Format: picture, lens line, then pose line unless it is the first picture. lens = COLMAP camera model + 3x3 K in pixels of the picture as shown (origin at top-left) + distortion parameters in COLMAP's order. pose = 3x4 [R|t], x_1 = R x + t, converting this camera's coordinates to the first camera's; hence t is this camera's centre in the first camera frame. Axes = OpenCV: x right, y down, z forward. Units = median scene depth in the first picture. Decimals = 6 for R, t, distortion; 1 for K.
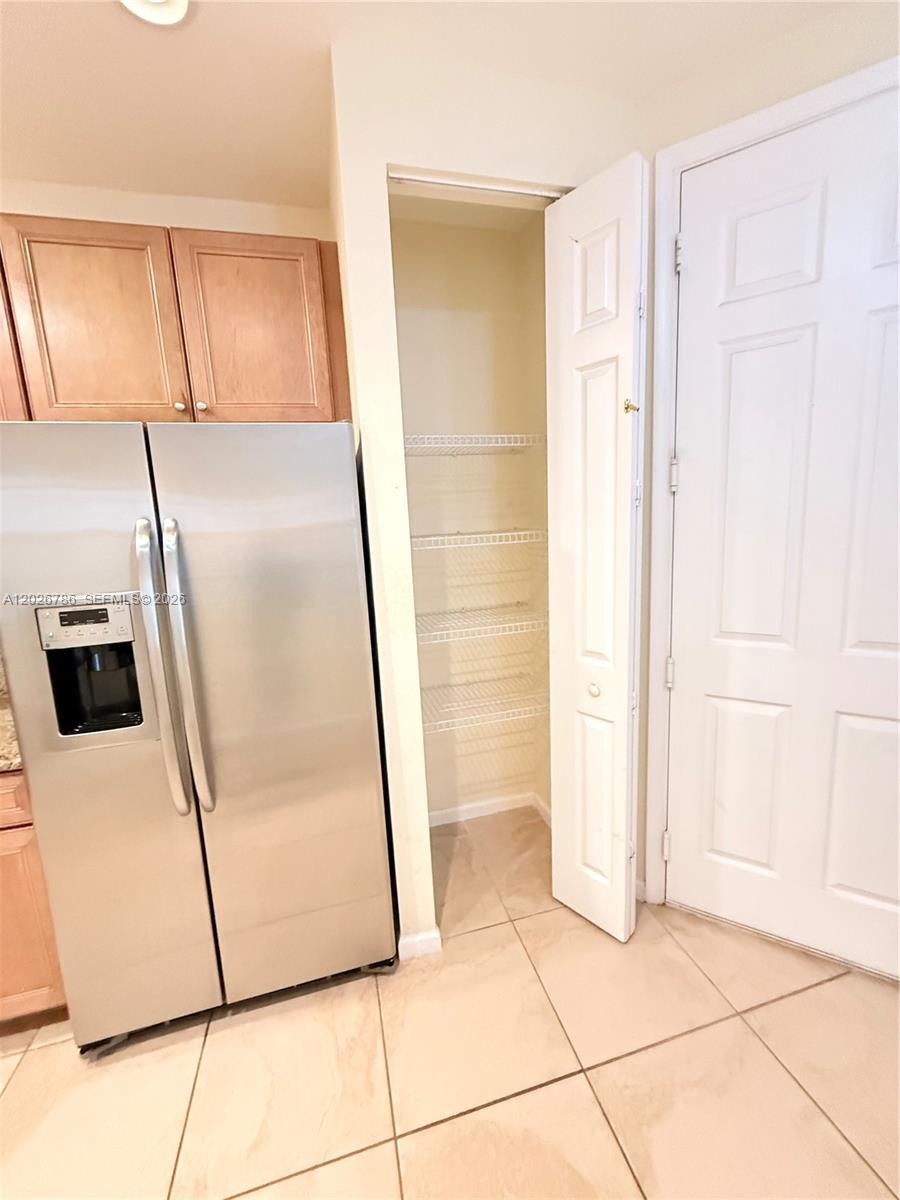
lens RADIAL K [[478.7, 0, 450.1], [0, 478.7, 595.2], [0, 0, 1]] dist [0.000889, -0.000212]
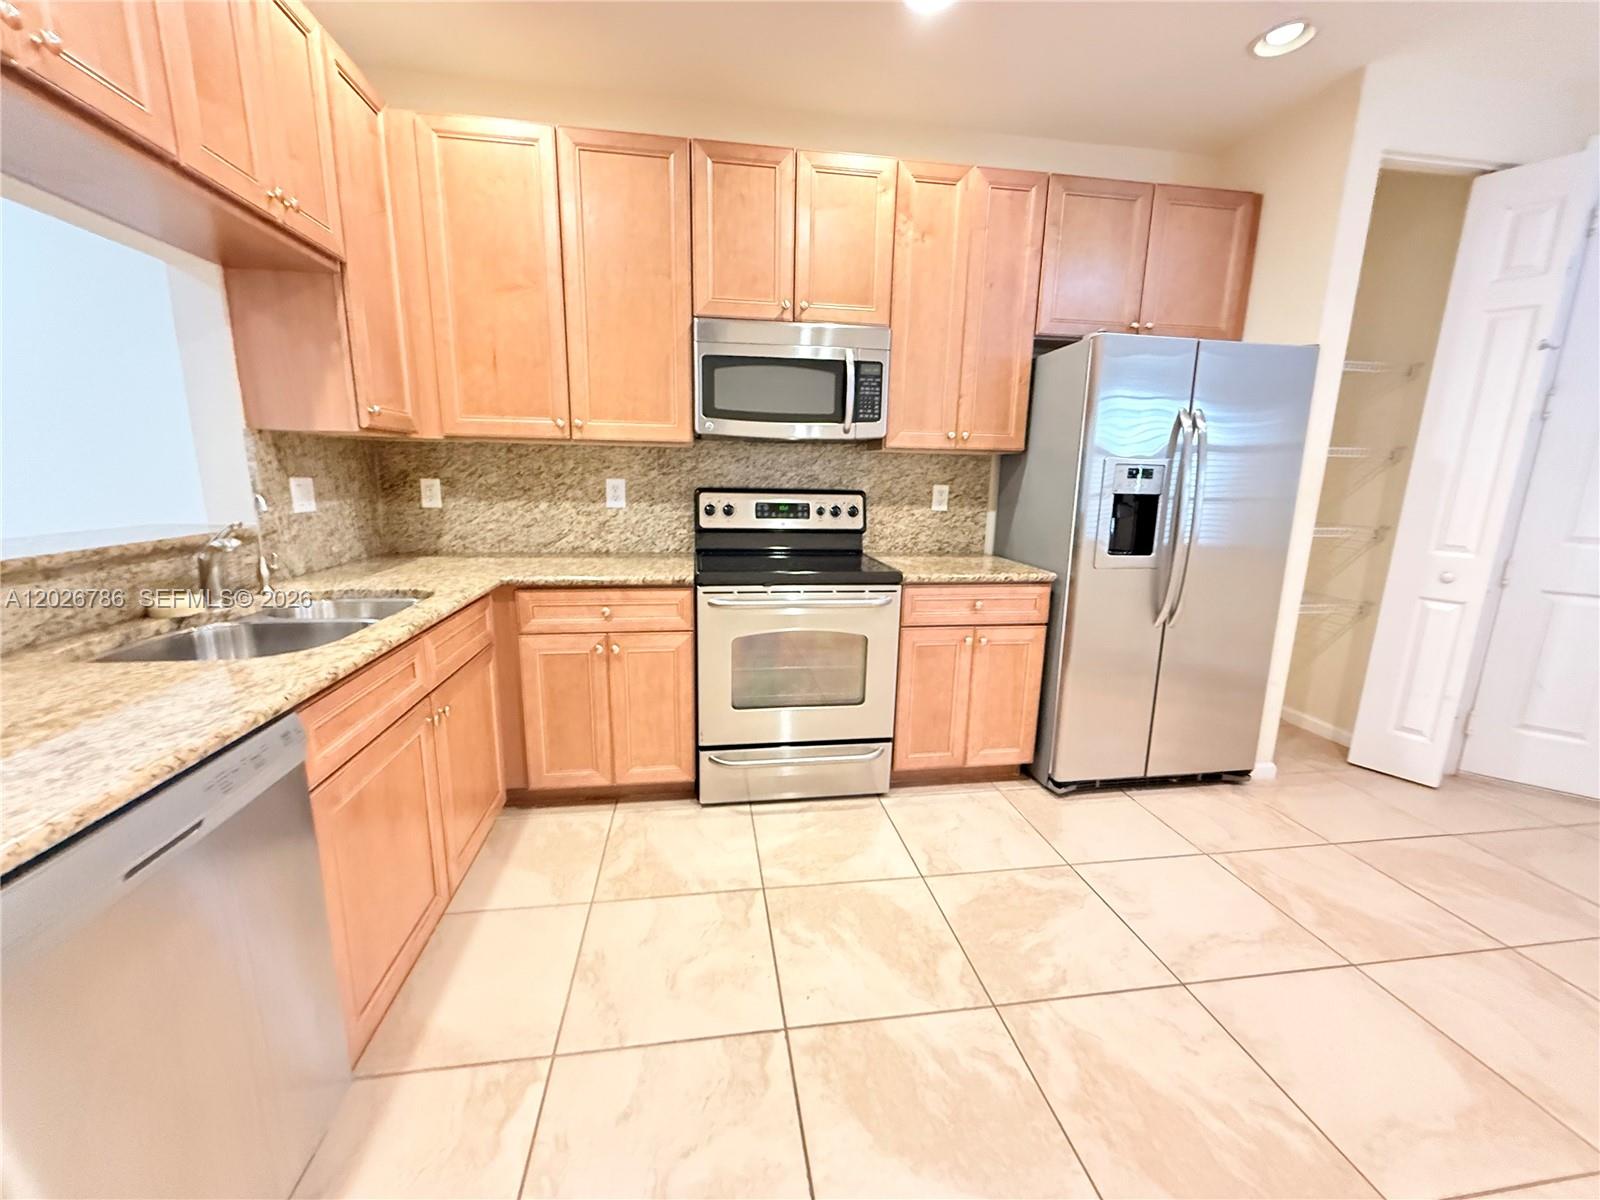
lens RADIAL K [[638.3, 0, 800.0], [0, 638.3, 600.0], [0, 0, 1]] dist [0.000889, -0.000212]
pose [[0.992275, 0.089697, -0.085700, -1.282853], [-0.085488, 0.995003, 0.051588, 0.335061], [0.089899, -0.043863, 0.994985, -0.832707]]
